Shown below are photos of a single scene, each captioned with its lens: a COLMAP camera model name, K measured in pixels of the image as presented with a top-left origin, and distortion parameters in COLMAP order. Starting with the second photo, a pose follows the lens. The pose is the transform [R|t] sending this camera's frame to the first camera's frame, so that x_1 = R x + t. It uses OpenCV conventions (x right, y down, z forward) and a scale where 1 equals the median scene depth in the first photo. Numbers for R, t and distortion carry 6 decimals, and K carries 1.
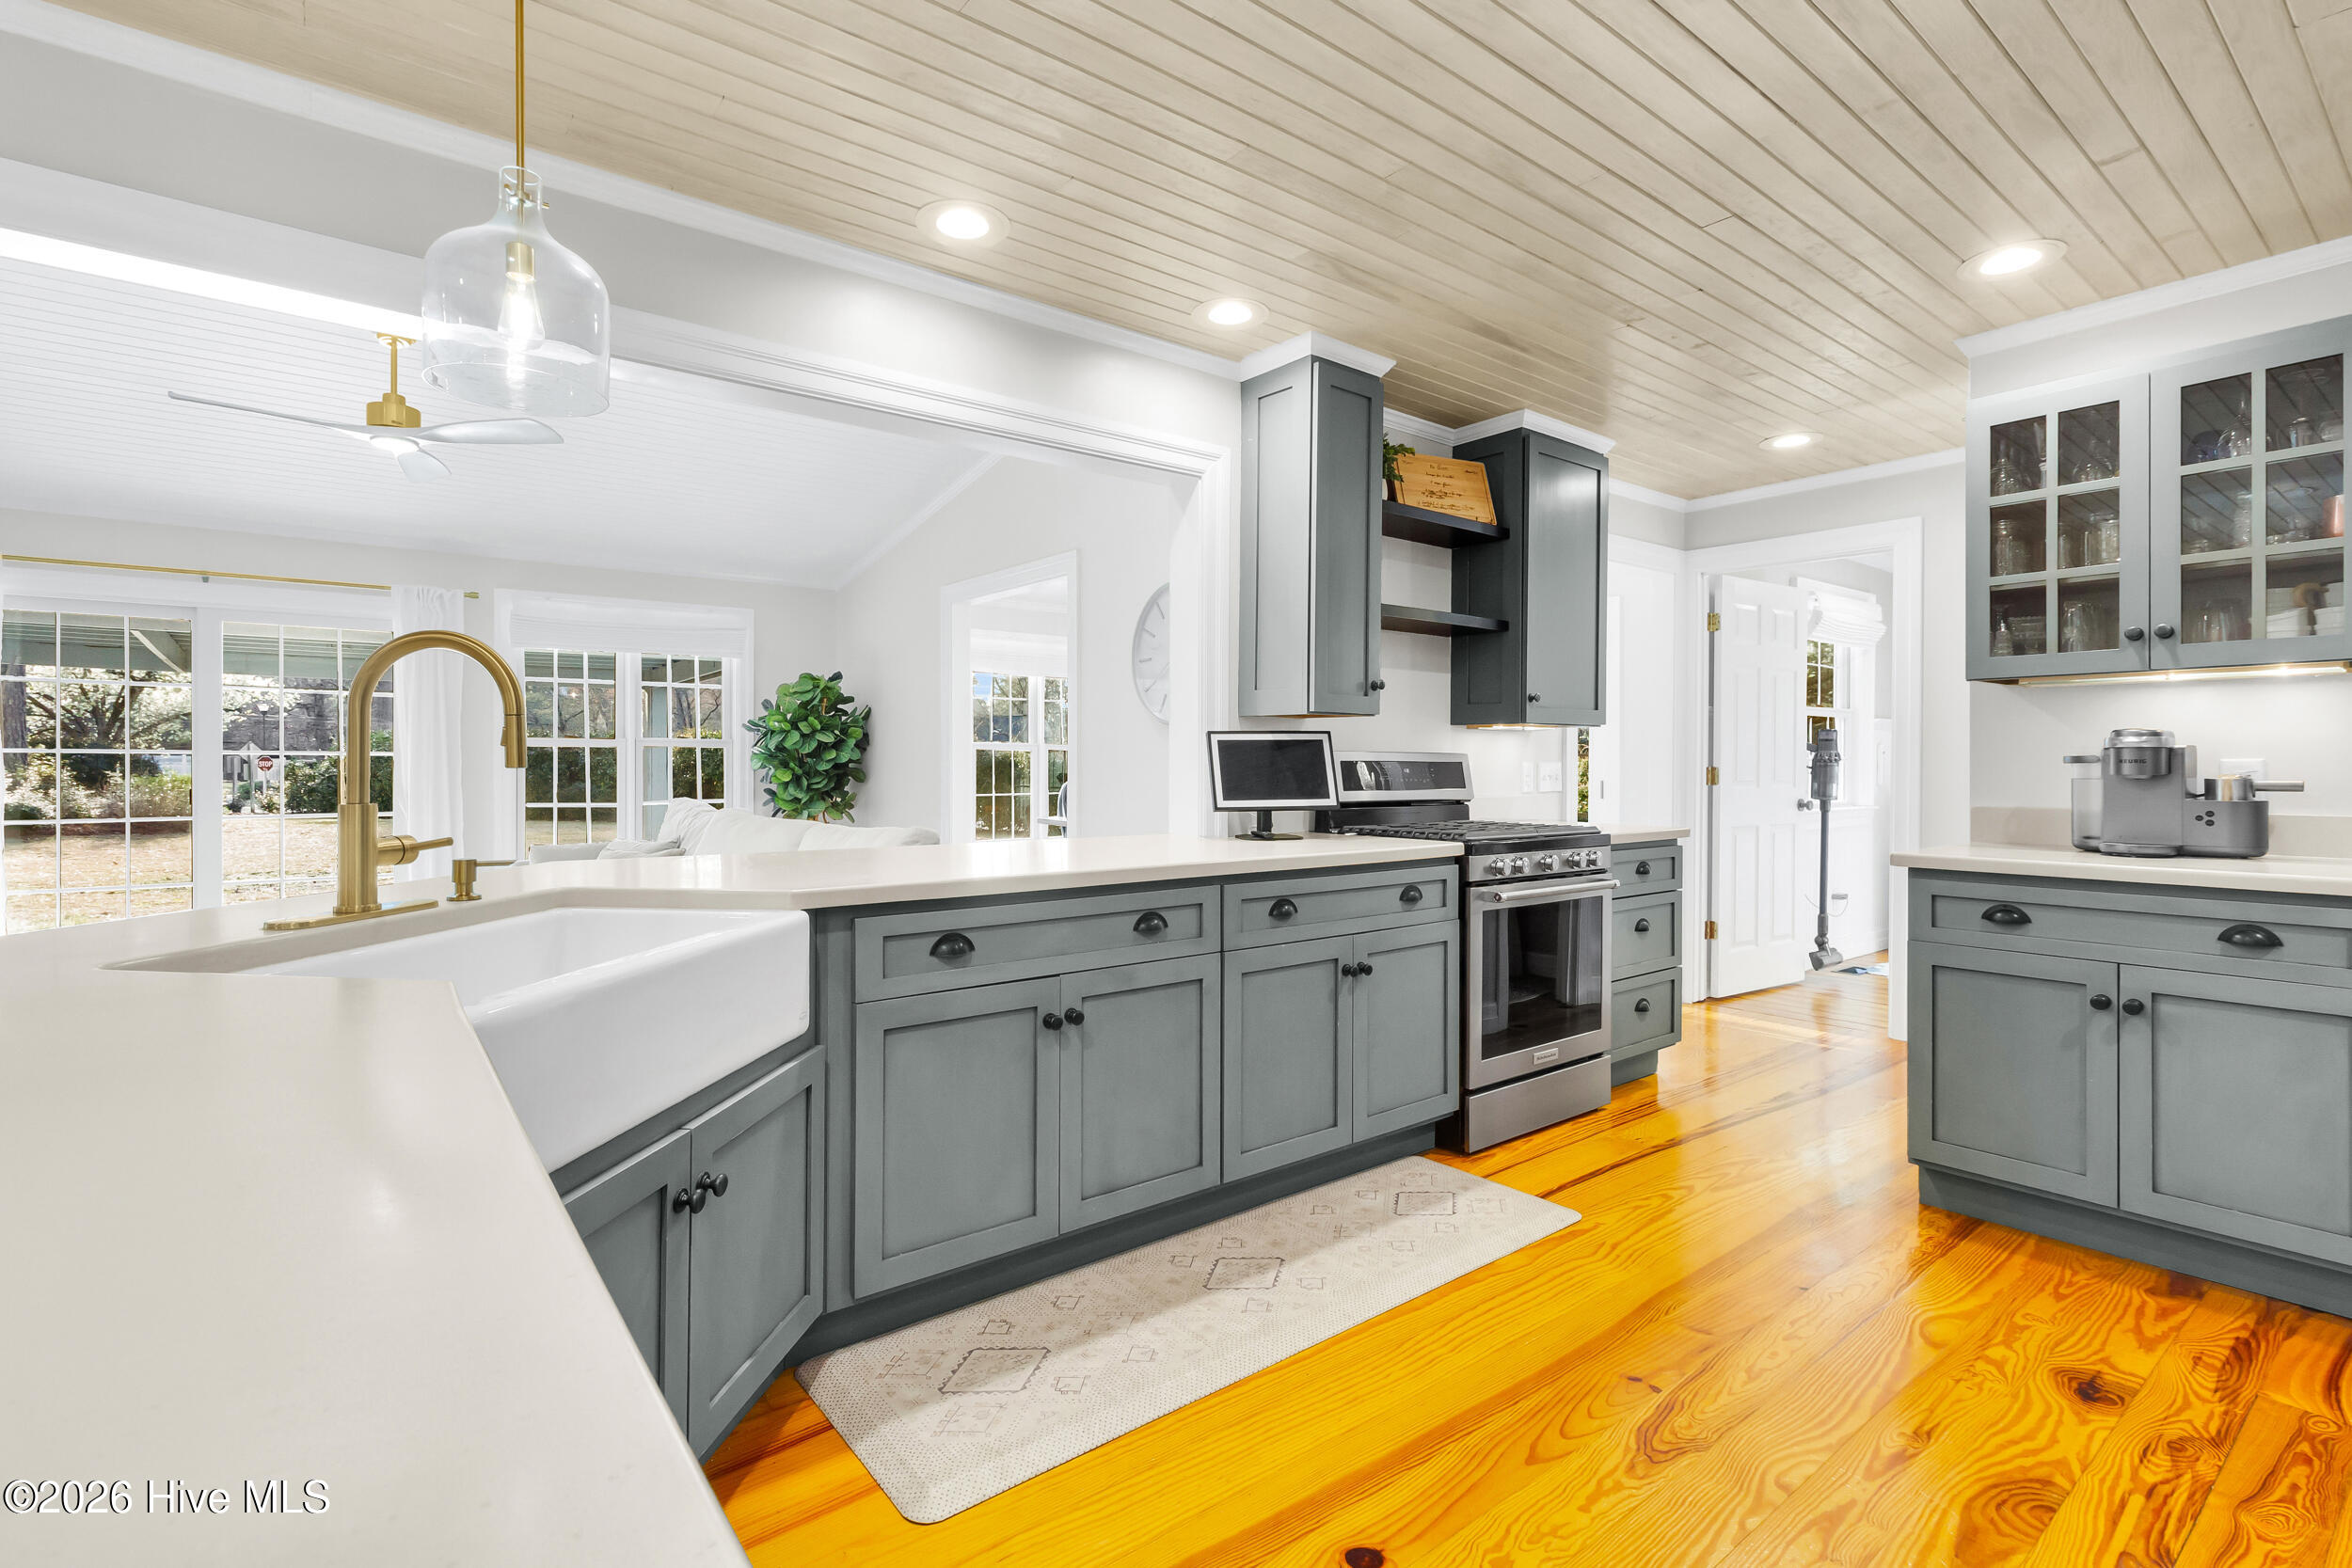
lens RADIAL K [[1111.7, 0, 1175.6], [0, 1111.7, 770.2], [0, 0, 1]] dist [0.004324, -0.002099]
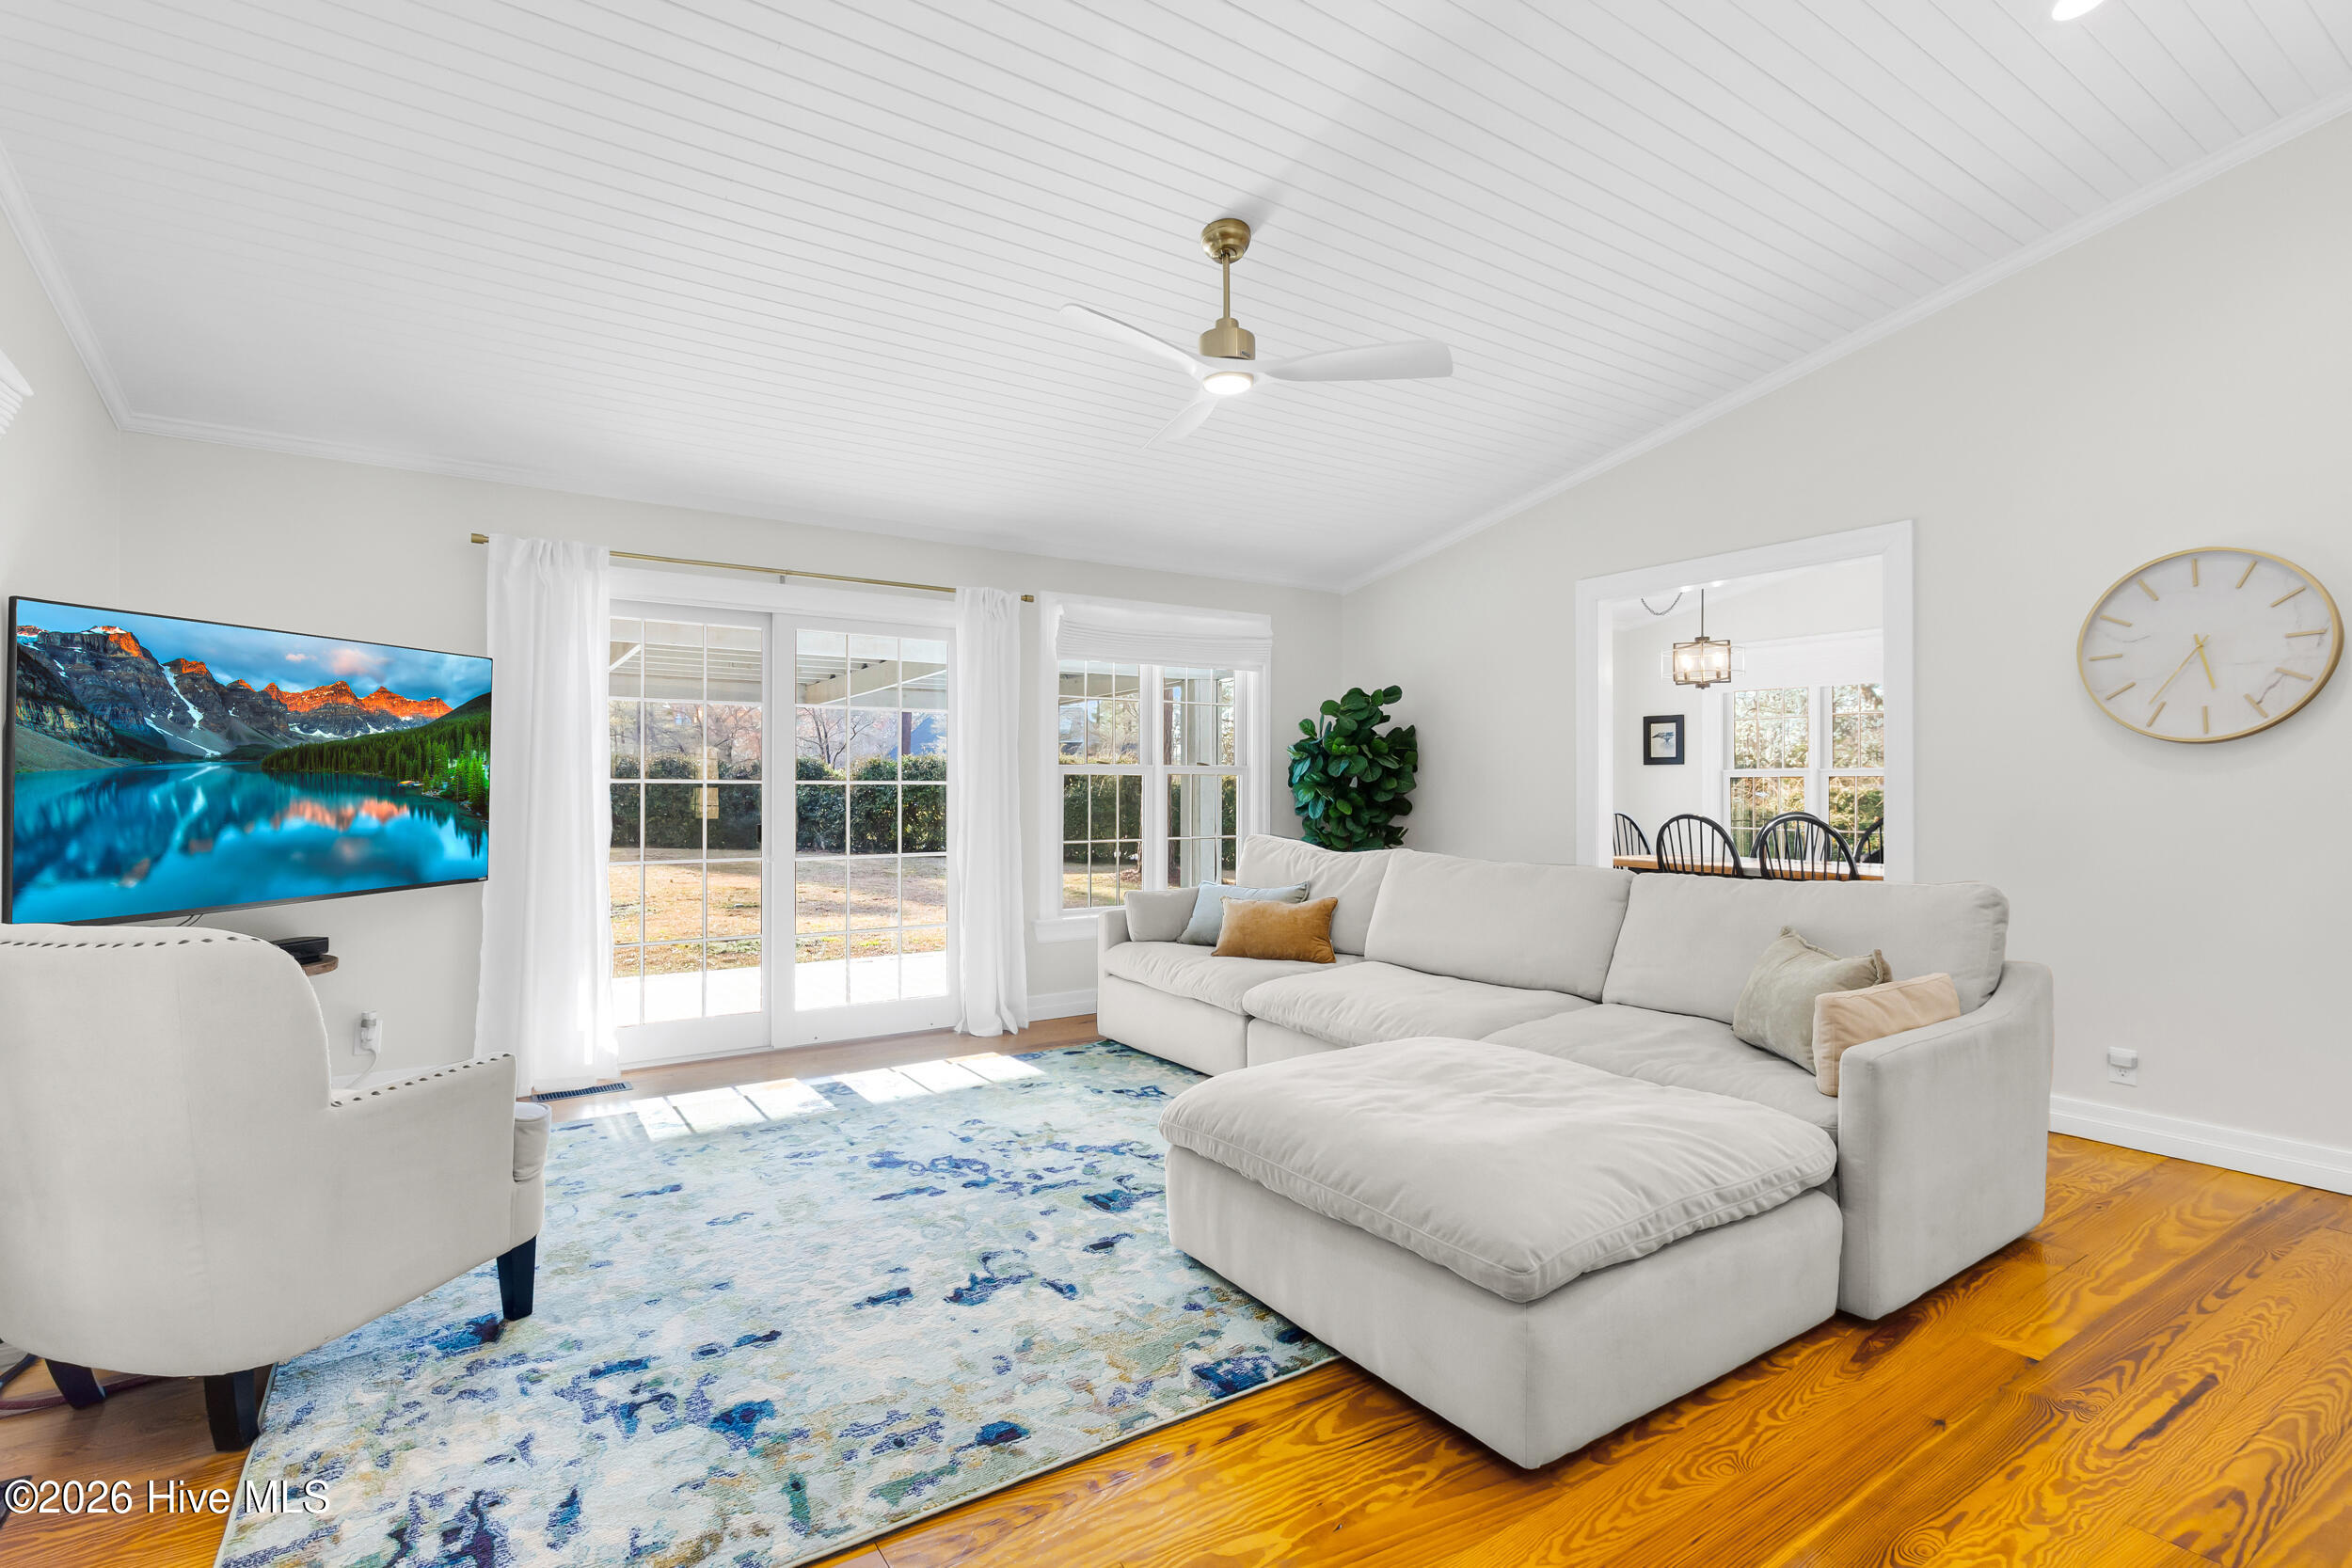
lens RADIAL K [[1111.7, 0, 1185.8], [0, 1111.7, 786.8], [0, 0, 1]] dist [0.004324, -0.002099]
pose [[0.996581, 0.000246, -0.082626, -0.419357], [-0.001124, 0.999943, -0.010570, -0.002181], [0.082618, 0.010627, 0.996525, 0.145725]]
